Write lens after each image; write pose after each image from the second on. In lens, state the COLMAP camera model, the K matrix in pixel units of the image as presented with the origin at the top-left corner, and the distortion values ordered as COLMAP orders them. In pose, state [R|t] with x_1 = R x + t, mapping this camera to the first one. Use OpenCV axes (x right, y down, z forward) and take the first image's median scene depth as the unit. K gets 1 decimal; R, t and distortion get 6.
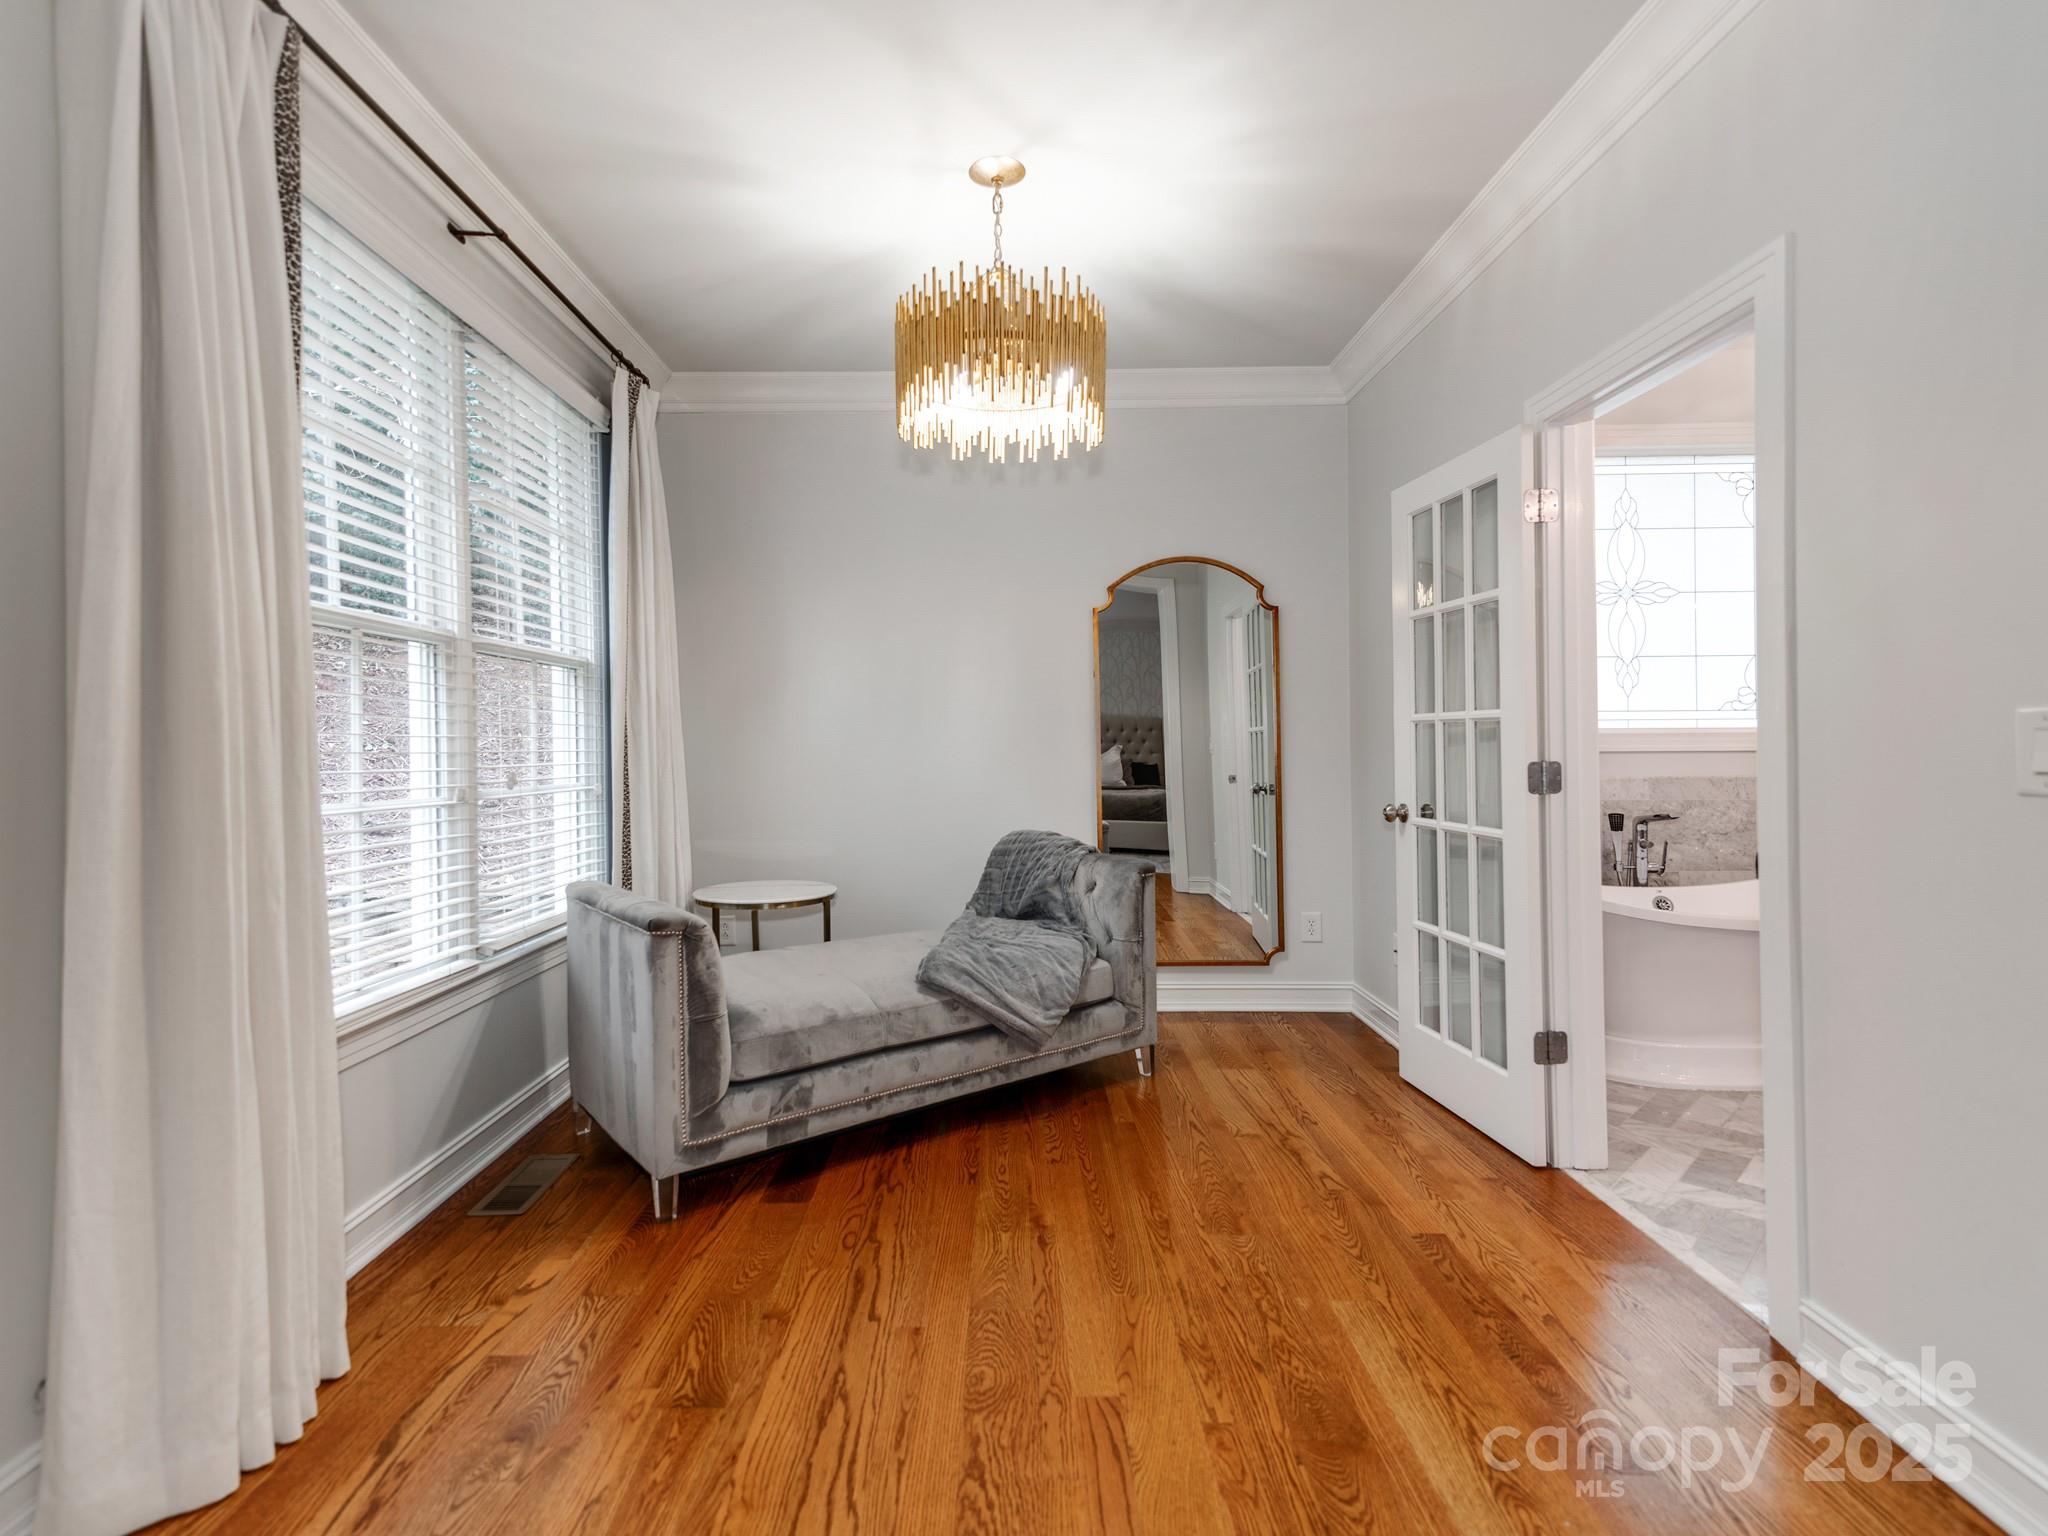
lens RADIAL K [[929.9, 0, 951.2], [0, 929.9, 736.3], [0, 0, 1]] dist [0.020729, -0.000036]
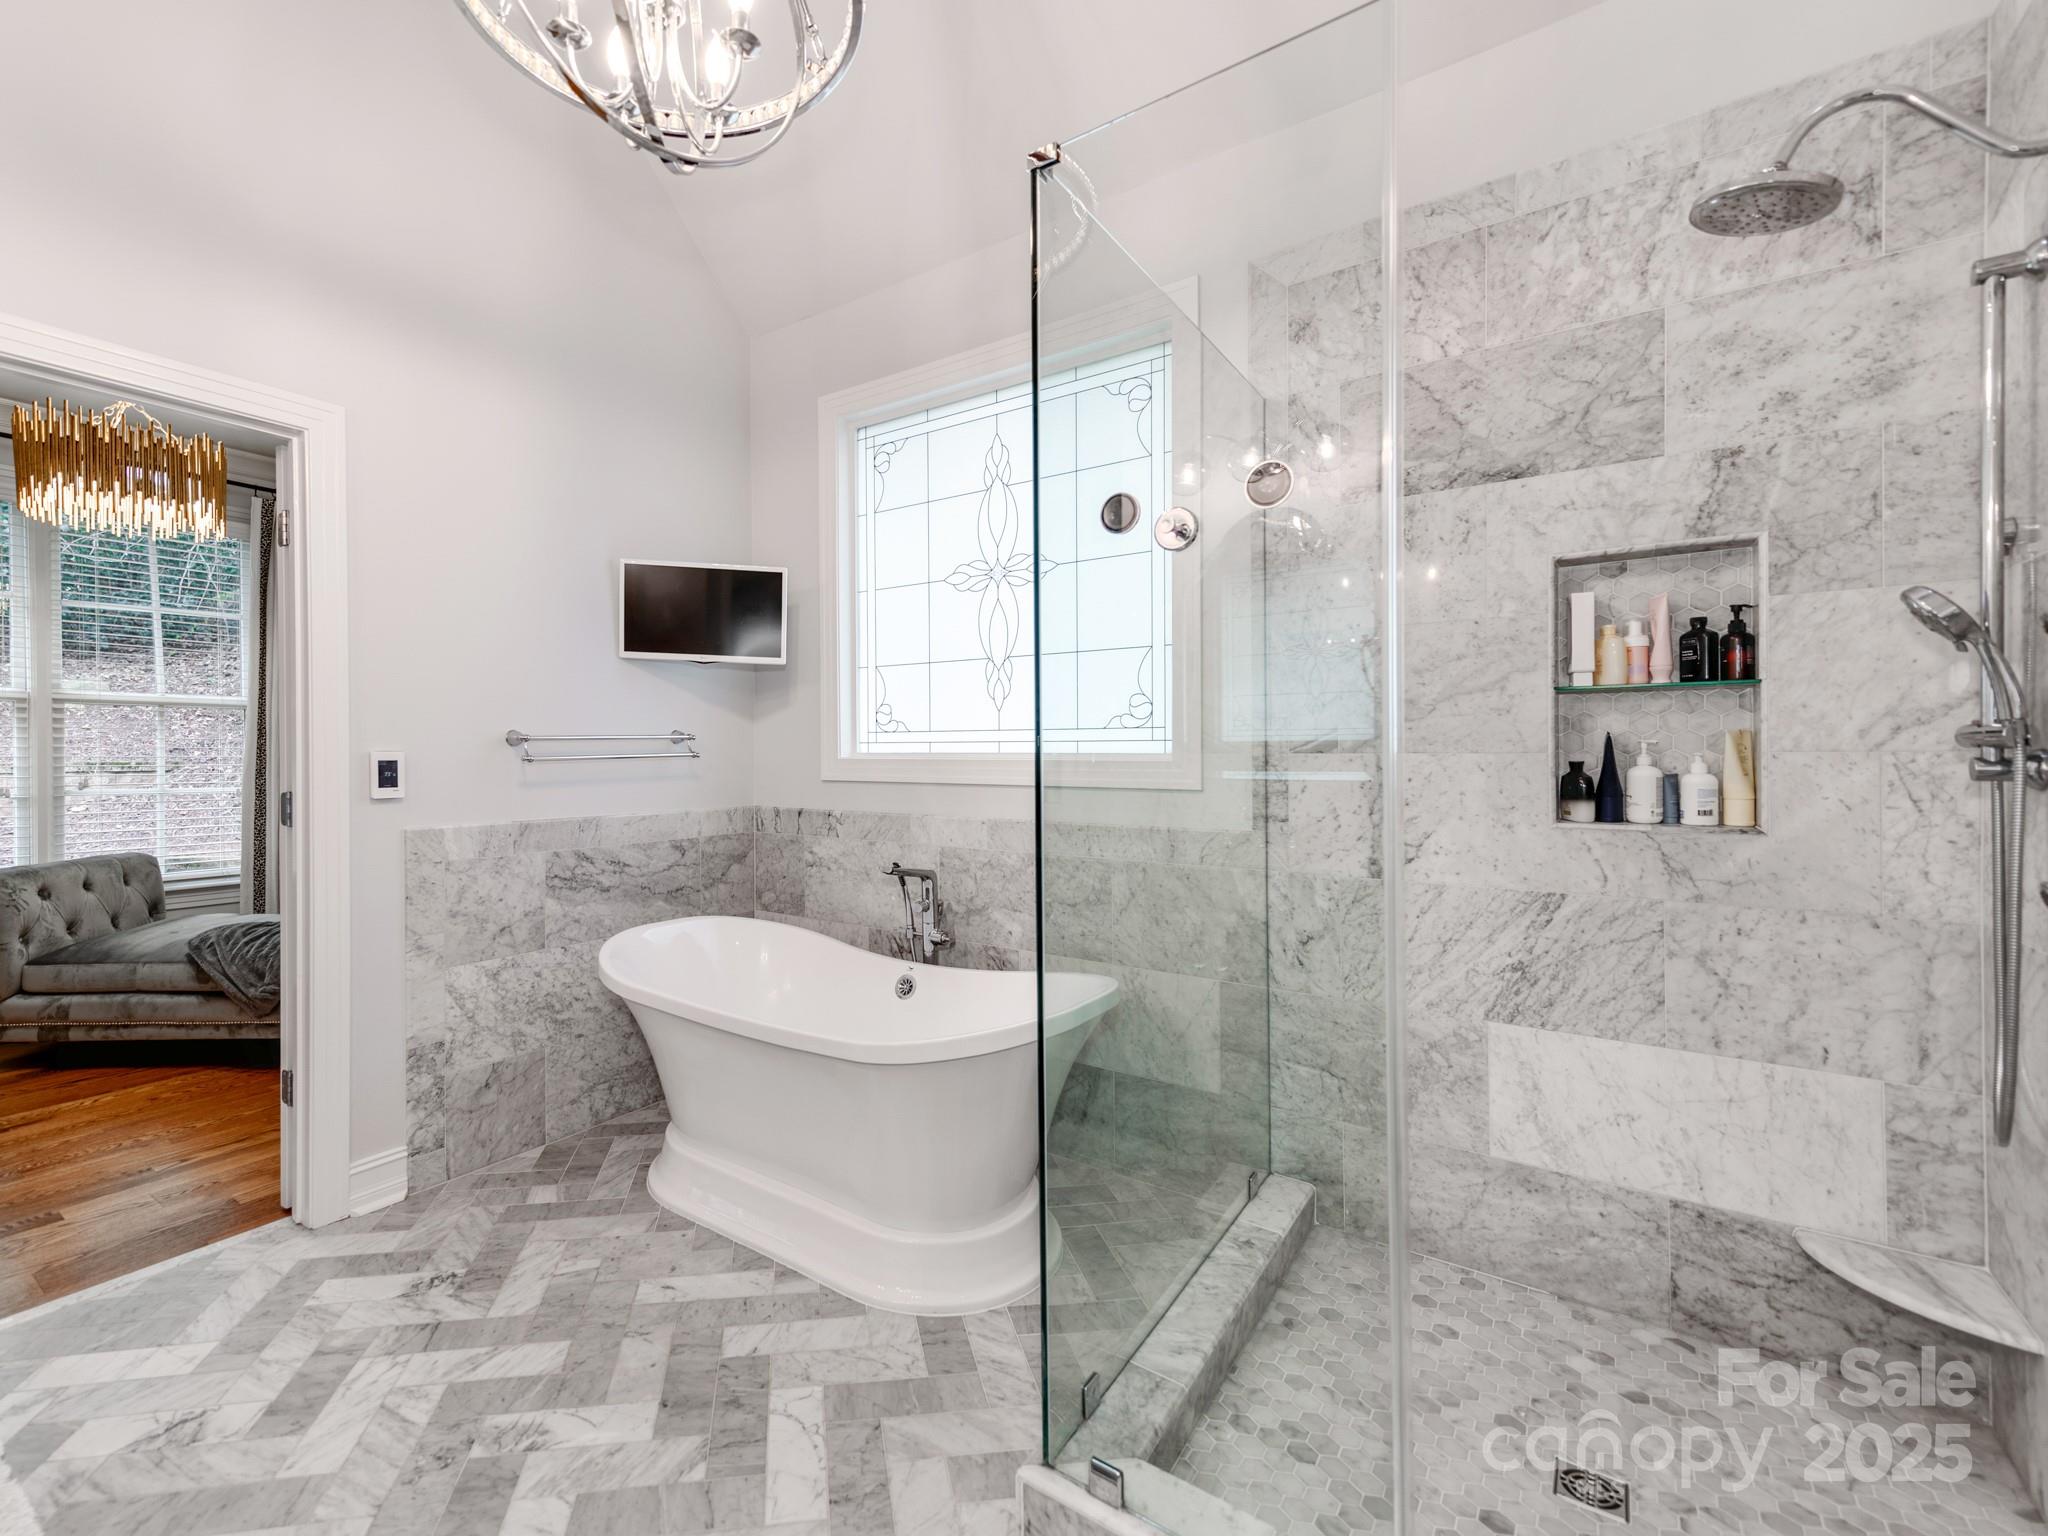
lens RADIAL K [[919.7, 0, 879.2], [0, 919.7, 757.6], [0, 0, 1]] dist [0.037546, -0.016592]
pose [[0.821471, 0.009970, -0.570163, 1.482981], [-0.006396, 0.999945, 0.008269, -0.014820], [0.570214, -0.003146, 0.821490, 0.481969]]
